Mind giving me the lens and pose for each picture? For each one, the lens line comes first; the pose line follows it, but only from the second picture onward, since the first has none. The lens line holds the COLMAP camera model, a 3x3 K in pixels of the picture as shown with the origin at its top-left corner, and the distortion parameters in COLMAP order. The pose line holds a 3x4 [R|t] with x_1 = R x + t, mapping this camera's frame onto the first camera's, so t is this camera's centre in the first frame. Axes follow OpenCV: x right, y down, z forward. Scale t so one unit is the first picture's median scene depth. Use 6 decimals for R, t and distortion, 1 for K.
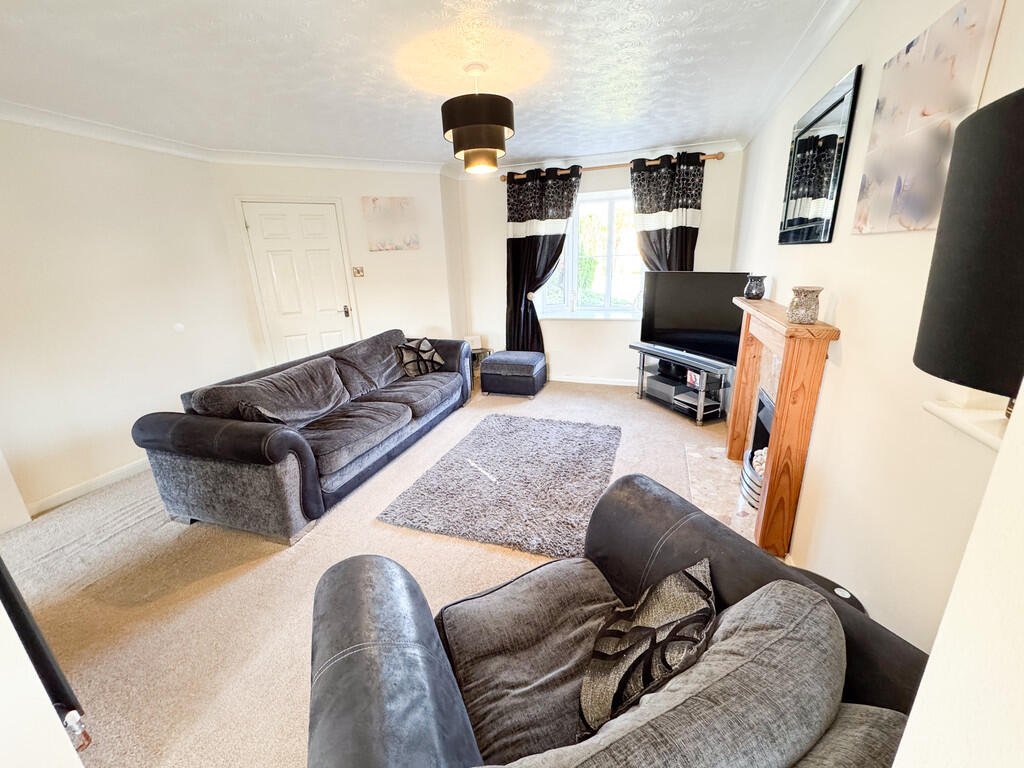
lens RADIAL K [[407.4, 0, 516.8], [0, 407.4, 389.3], [0, 0, 1]] dist [-0.007628, 0.002007]
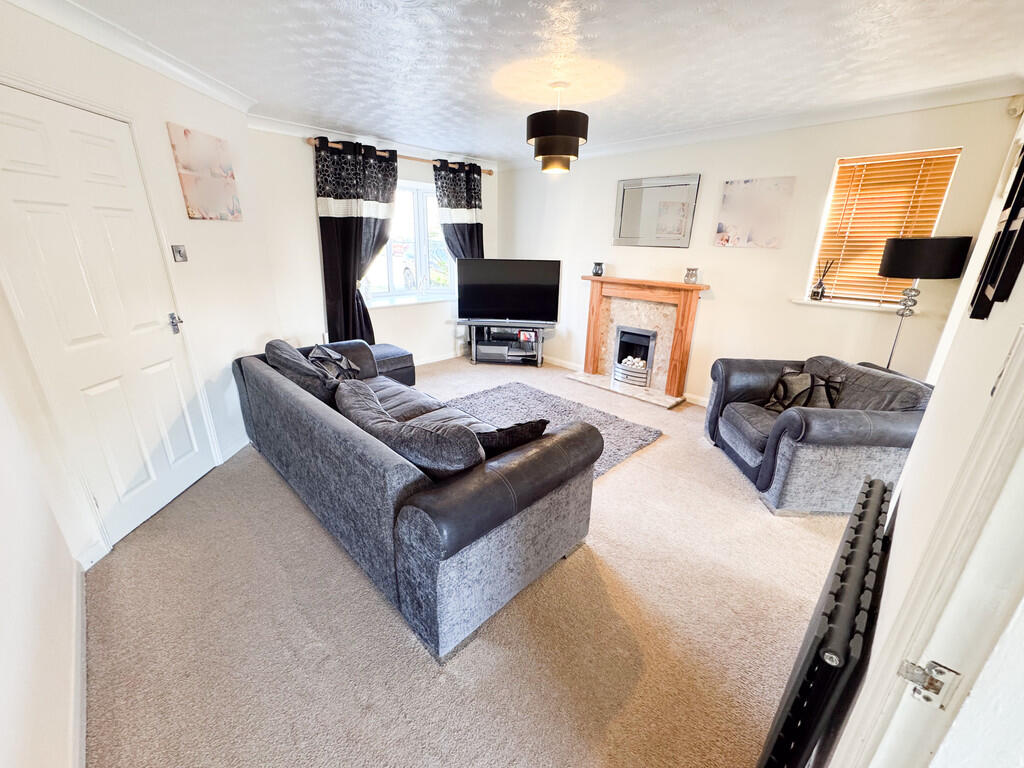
lens RADIAL K [[407.4, 0, 519.2], [0, 407.4, 382.2], [0, 0, 1]] dist [-0.007628, 0.002007]
pose [[0.441639, -0.252060, 0.861058, -0.717061], [0.227756, 0.959783, 0.164143, -0.096864], [-0.867803, 0.123619, 0.481286, 0.320245]]
